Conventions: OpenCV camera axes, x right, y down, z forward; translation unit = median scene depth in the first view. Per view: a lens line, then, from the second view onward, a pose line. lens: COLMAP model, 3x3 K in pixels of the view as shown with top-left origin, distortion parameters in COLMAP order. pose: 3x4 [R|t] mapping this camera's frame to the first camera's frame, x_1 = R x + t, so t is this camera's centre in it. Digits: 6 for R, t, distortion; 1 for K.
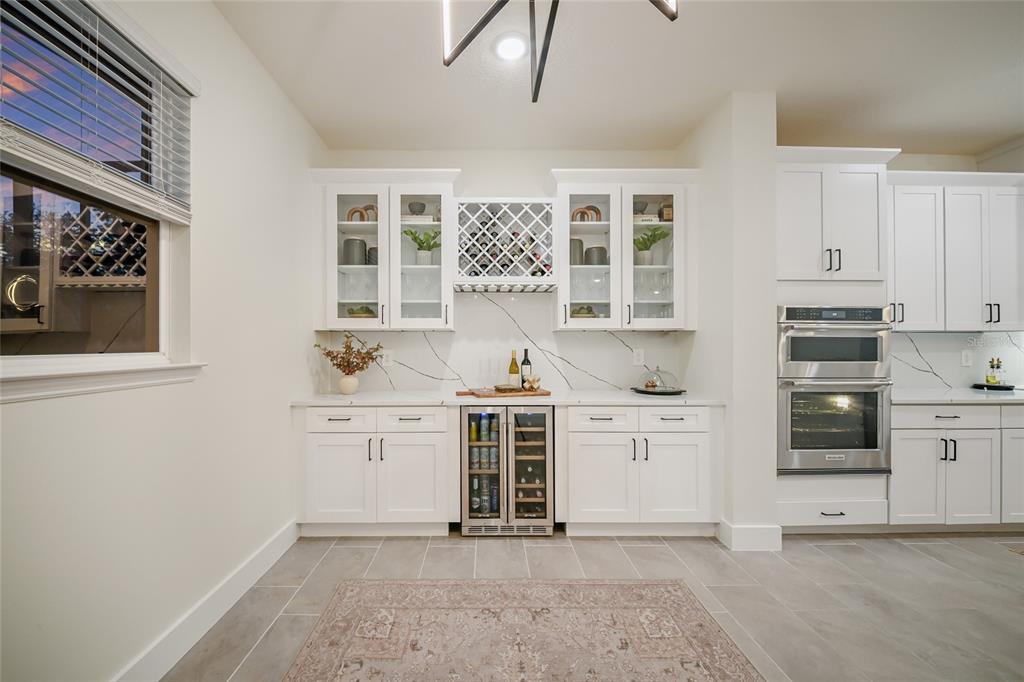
lens RADIAL K [[374.7, 0, 488.9], [0, 374.7, 345.3], [0, 0, 1]] dist [-0.007229, -0.000145]
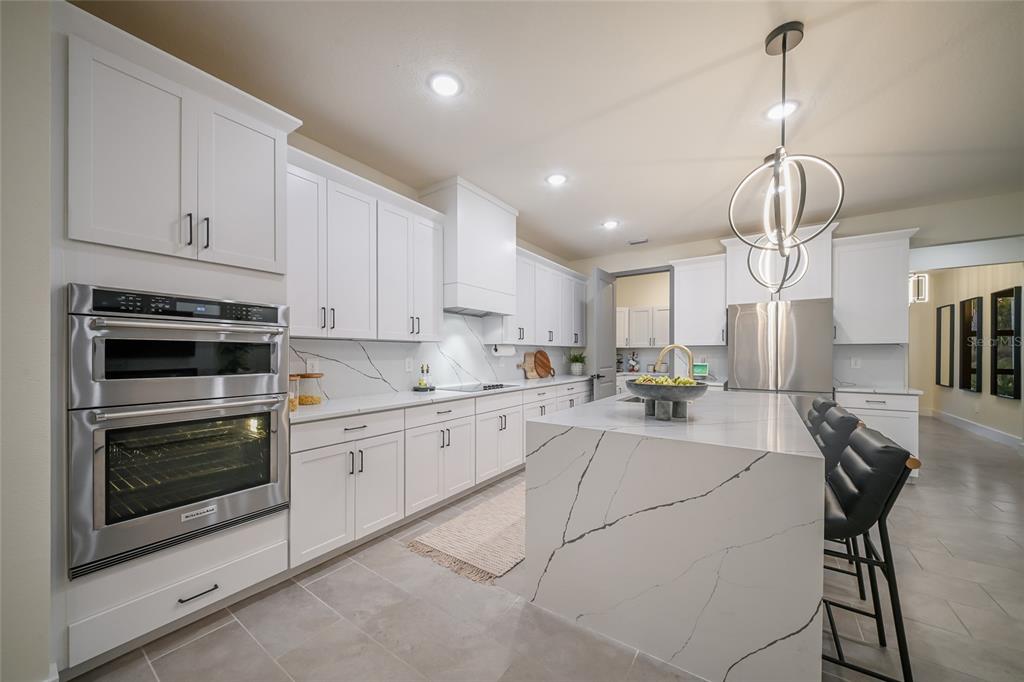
lens RADIAL K [[362.0, 0, 512.5], [0, 362.0, 353.4], [0, 0, 1]] dist [-0.001972, -0.000258]
pose [[0.577638, 0.001049, 0.816292, 0.682776], [0.000912, 0.999998, -0.001931, 0.002573], [-0.816293, 0.001860, 0.577636, 0.120897]]
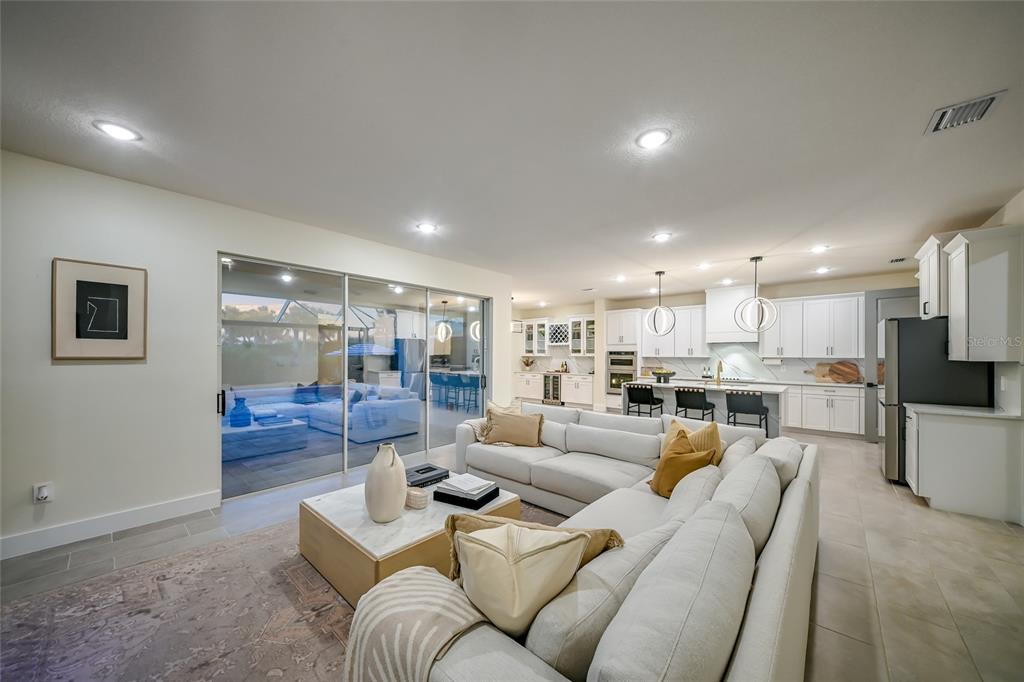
lens RADIAL K [[362.0, 0, 512.5], [0, 362.0, 353.4], [0, 0, 1]] dist [-0.001972, -0.000258]
pose [[0.745654, -0.000288, -0.666334, 2.446825], [-0.000791, 0.999999, -0.001317, -0.072726], [0.666333, 0.001509, 0.745652, -2.385150]]
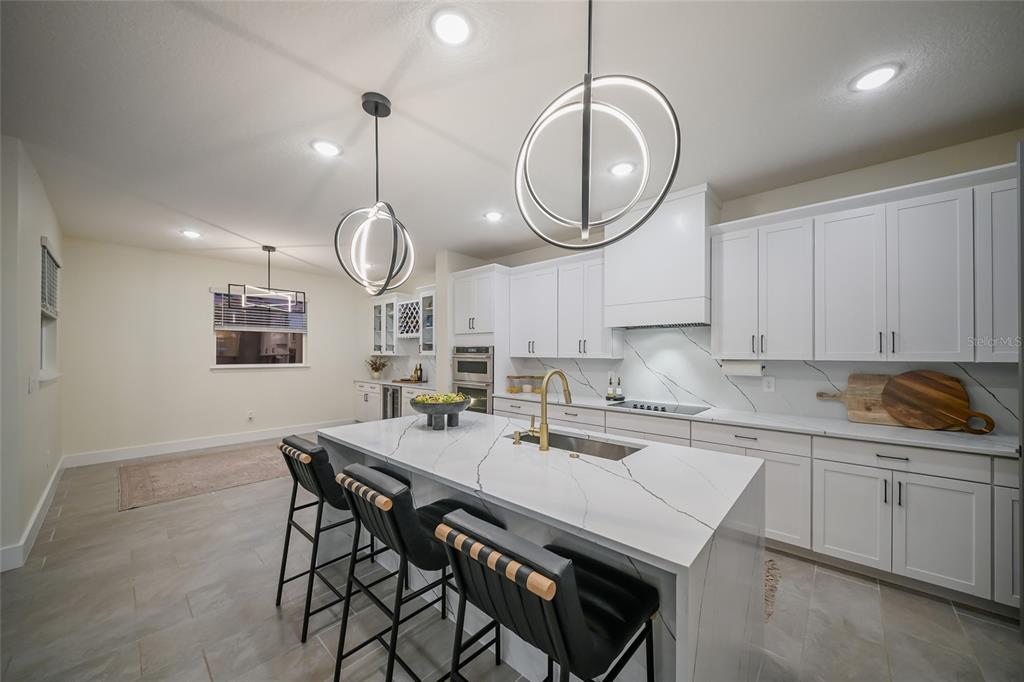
lens RADIAL K [[365.2, 0, 514.9], [0, 365.2, 352.2], [0, 0, 1]] dist [-0.000062, -0.000063]
pose [[0.739373, 0.000501, -0.673296, 2.336284], [-0.002081, 0.999997, -0.001541, -0.066269], [0.673293, 0.002540, 0.739372, -0.299797]]
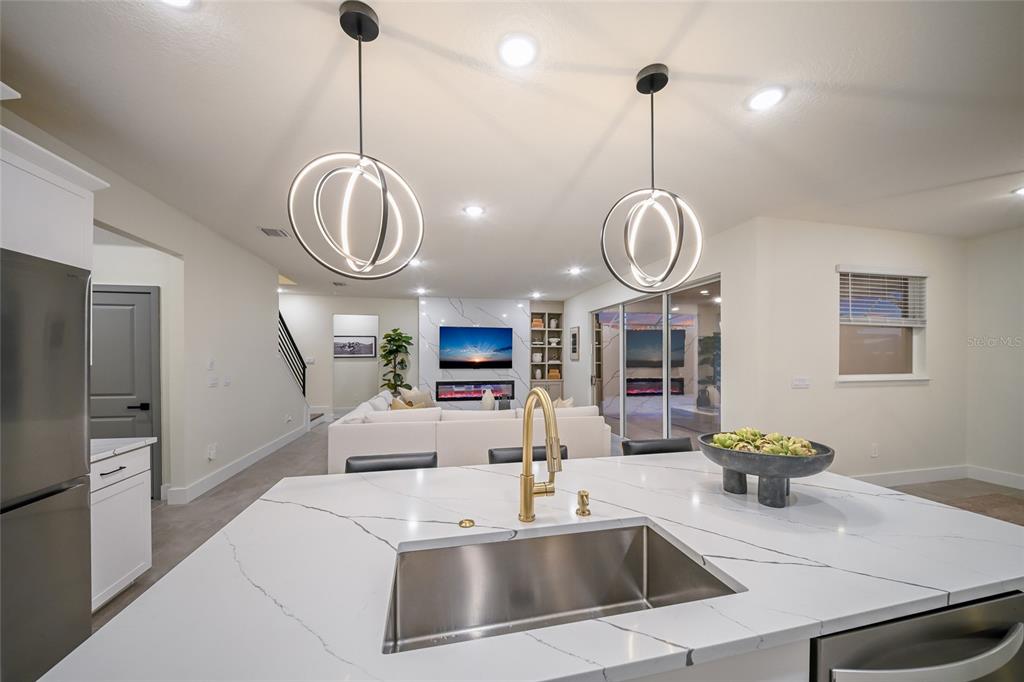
lens RADIAL K [[368.4, 0, 514.2], [0, 368.4, 358.3], [0, 0, 1]] dist [-0.001379, -0.000328]
pose [[-0.976017, 0.000358, -0.217694, 1.973892], [0.000753, 0.999998, -0.001729, -0.061954], [0.217693, -0.001852, -0.976016, 0.750587]]
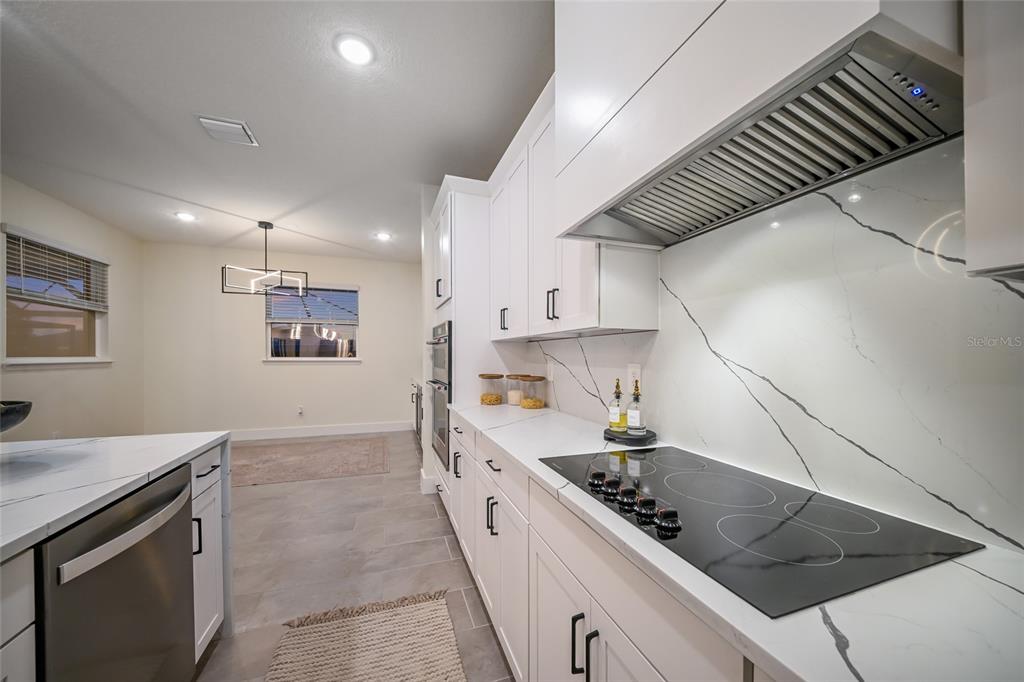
lens RADIAL K [[368.4, 0, 514.2], [0, 368.4, 358.3], [0, 0, 1]] dist [-0.001379, -0.000328]
pose [[0.328086, 0.007079, -0.944621, 2.094562], [-0.001255, 0.999974, 0.007058, 0.000191], [0.944647, -0.001130, 0.328087, 0.791936]]
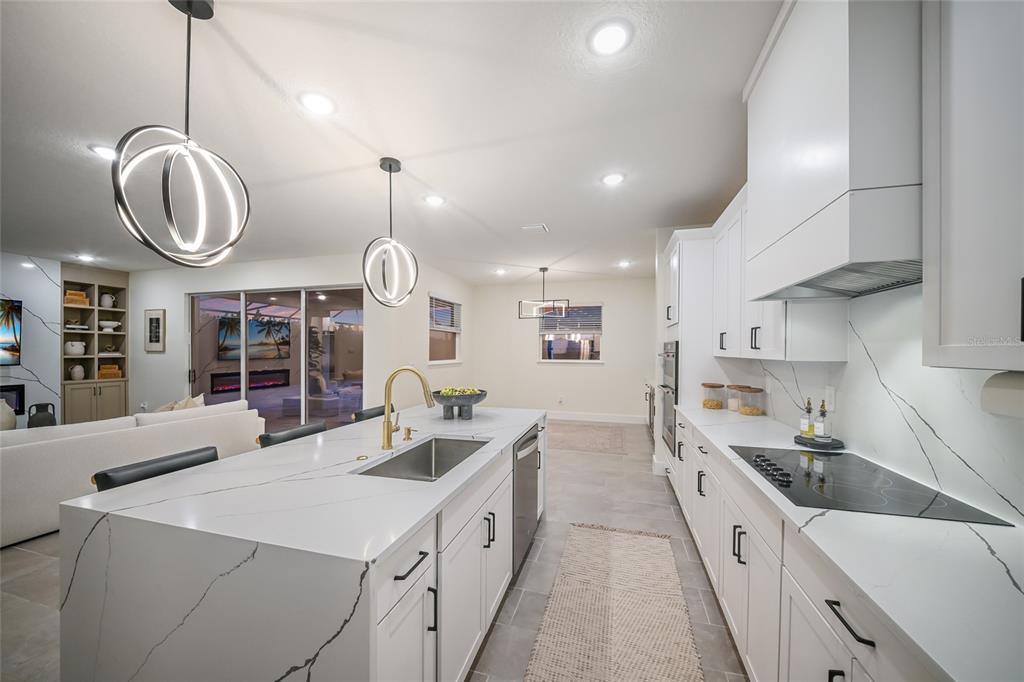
lens RADIAL K [[368.4, 0, 514.2], [0, 368.4, 358.3], [0, 0, 1]] dist [-0.001379, -0.000328]
pose [[-0.274738, 0.019347, -0.961324, 2.512958], [-0.001391, 0.999789, 0.020518, -0.062475], [0.961518, 0.006975, -0.274653, 0.759473]]
